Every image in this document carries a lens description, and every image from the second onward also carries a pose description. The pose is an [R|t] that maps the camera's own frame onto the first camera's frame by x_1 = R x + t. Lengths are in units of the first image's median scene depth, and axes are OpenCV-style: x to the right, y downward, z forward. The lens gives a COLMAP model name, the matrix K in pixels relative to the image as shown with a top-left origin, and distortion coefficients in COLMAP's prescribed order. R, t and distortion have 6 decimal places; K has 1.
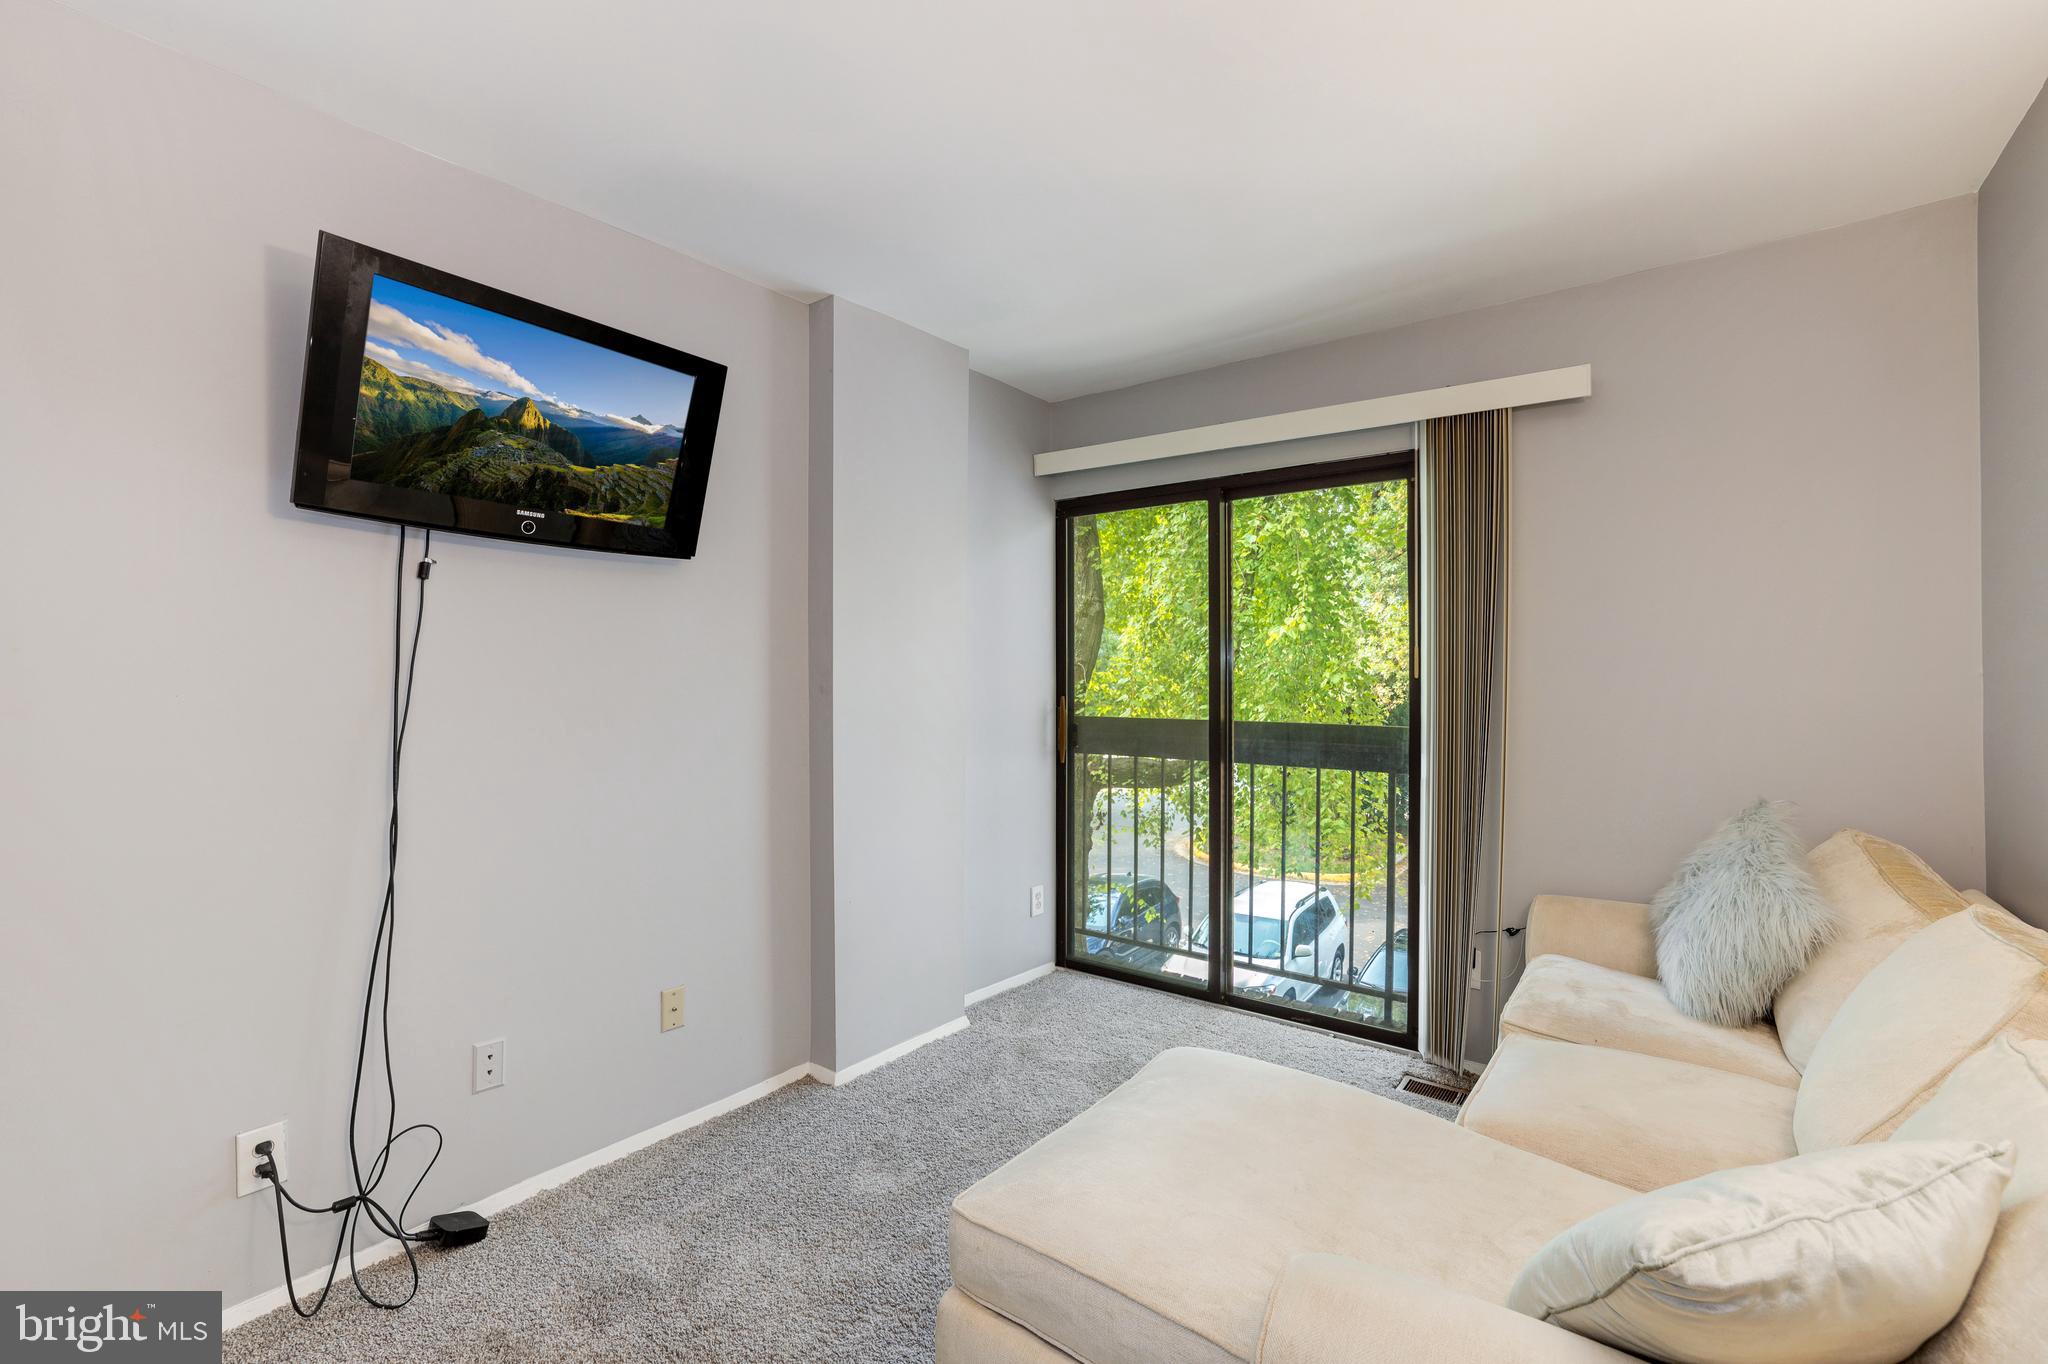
lens RADIAL K [[886.5, 0, 1023.4], [0, 886.5, 672.6], [0, 0, 1]] dist [-0.051080, 0.019685]
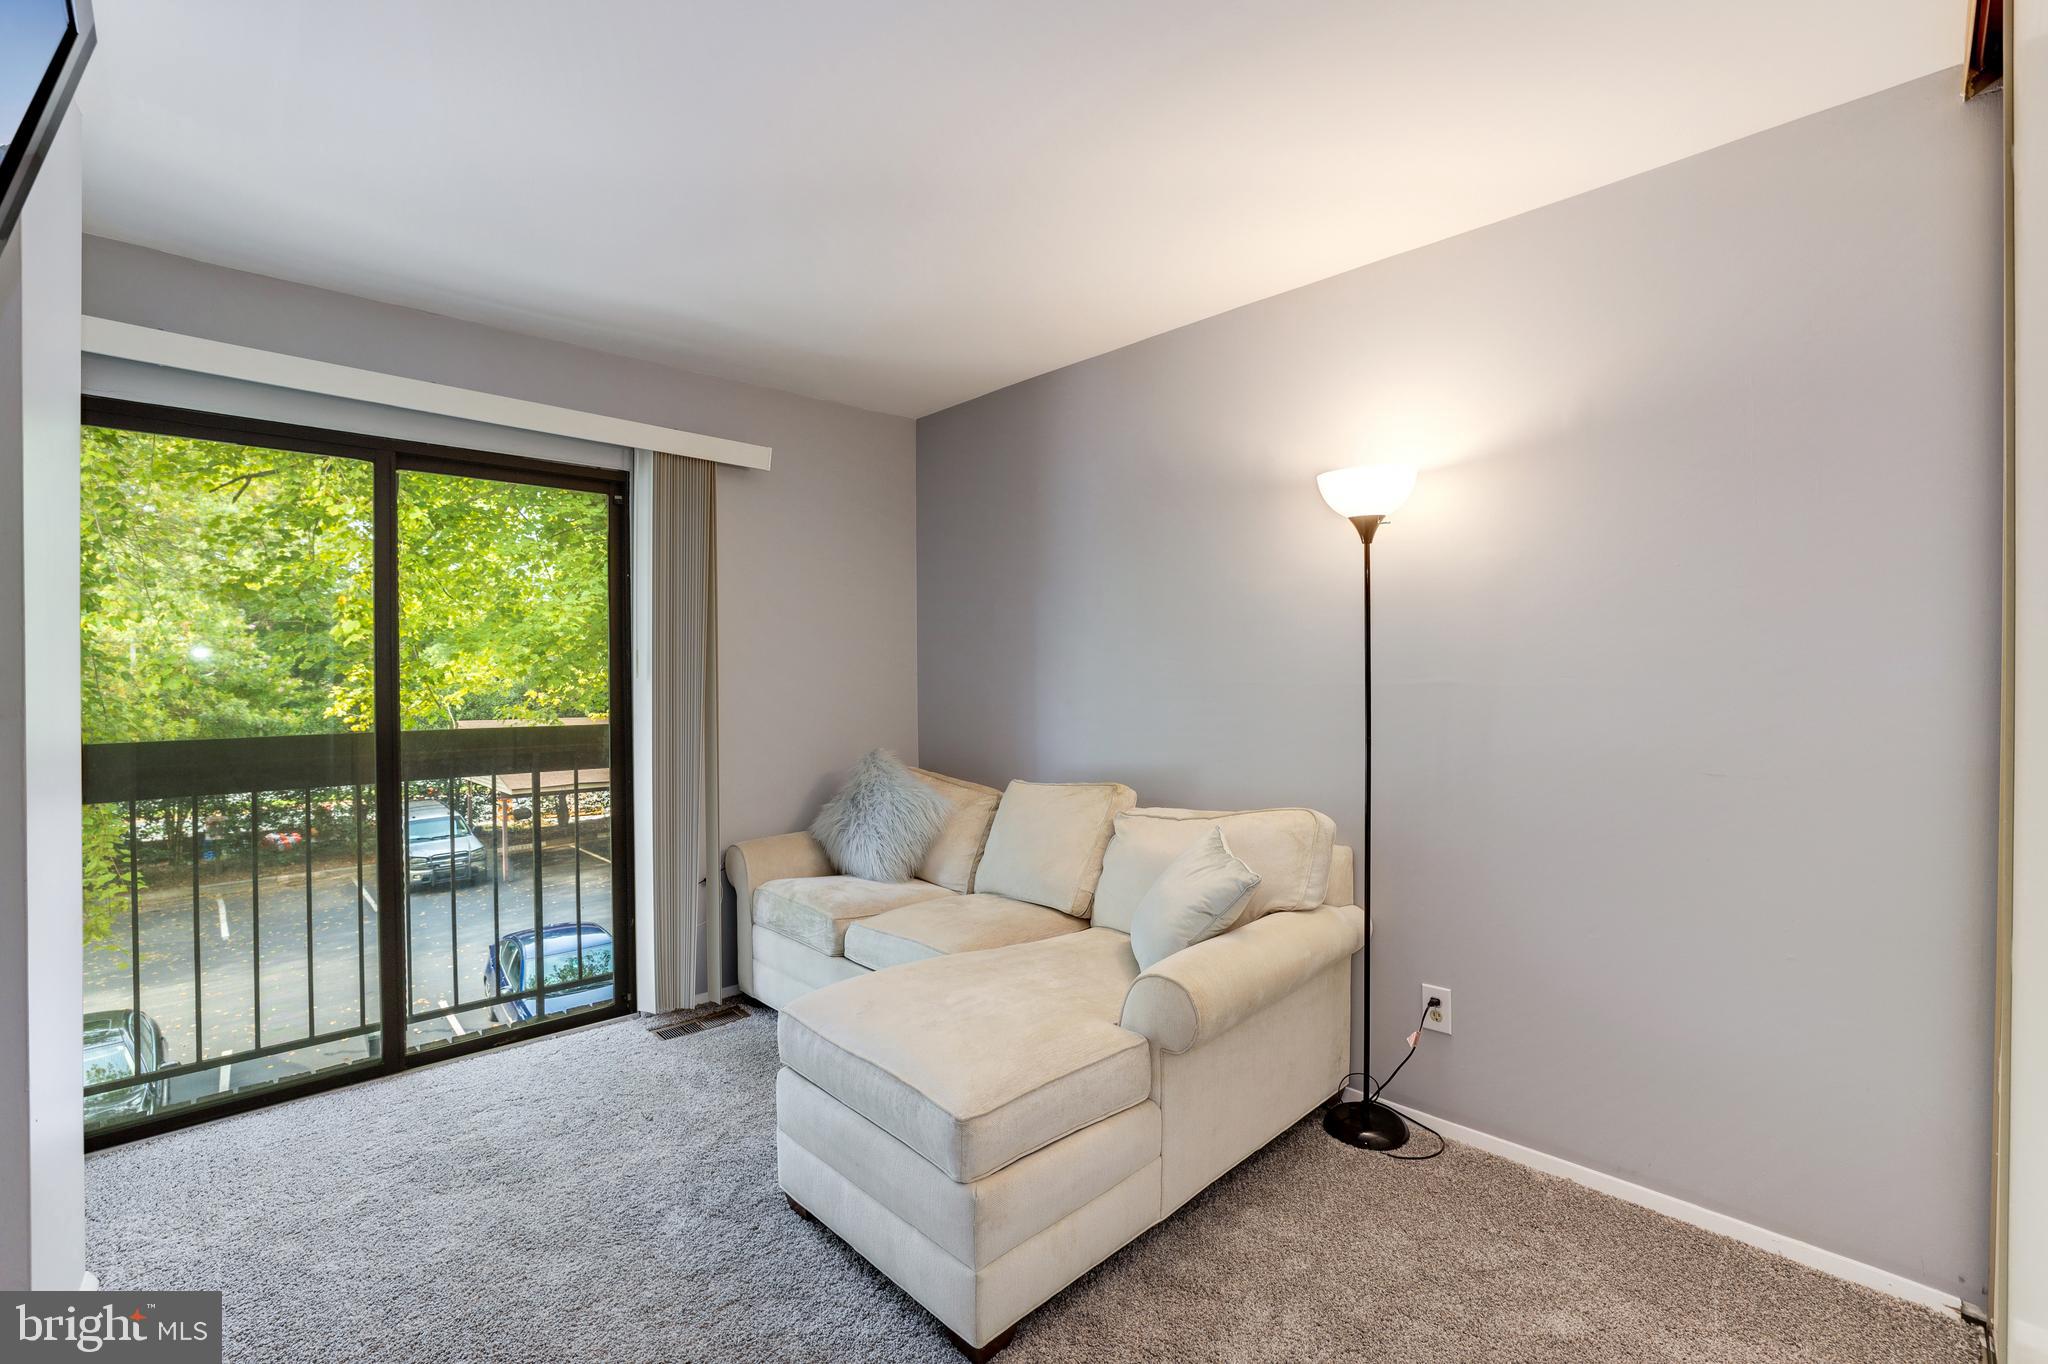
lens RADIAL K [[886.5, 0, 1023.4], [0, 886.5, 672.6], [0, 0, 1]] dist [-0.051080, 0.019685]
pose [[0.152953, -0.003207, 0.988228, -0.495749], [0.002442, 0.999993, 0.002867, -0.002142], [-0.988230, 0.001975, 0.152960, 0.292179]]
